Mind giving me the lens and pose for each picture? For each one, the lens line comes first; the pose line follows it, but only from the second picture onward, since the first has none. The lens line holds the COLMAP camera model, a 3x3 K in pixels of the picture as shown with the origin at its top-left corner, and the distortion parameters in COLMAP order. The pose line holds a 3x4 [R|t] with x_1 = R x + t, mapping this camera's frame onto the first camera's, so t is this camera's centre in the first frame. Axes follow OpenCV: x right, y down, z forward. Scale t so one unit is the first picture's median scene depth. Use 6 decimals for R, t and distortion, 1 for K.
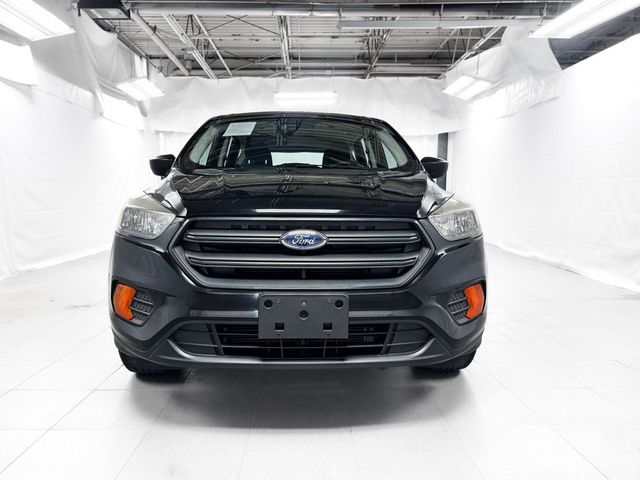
lens RADIAL K [[463.4, 0, 311.3], [0, 463.4, 237.3], [0, 0, 1]] dist [0.024223, 0.000431]
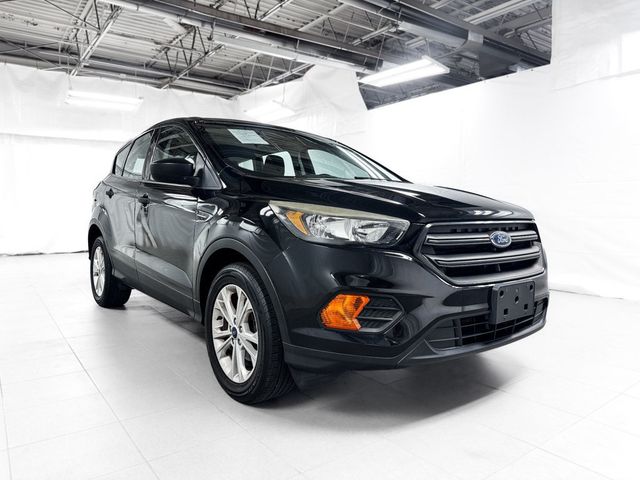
lens RADIAL K [[450.5, 0, 320.0], [0, 450.5, 240.0], [0, 0, 1]] dist [-0.007904, -0.002126]
pose [[0.815152, -0.037770, 0.578014, -0.293131], [0.050557, 0.998703, -0.006038, -0.002522], [-0.577036, 0.034145, 0.816005, 0.083983]]
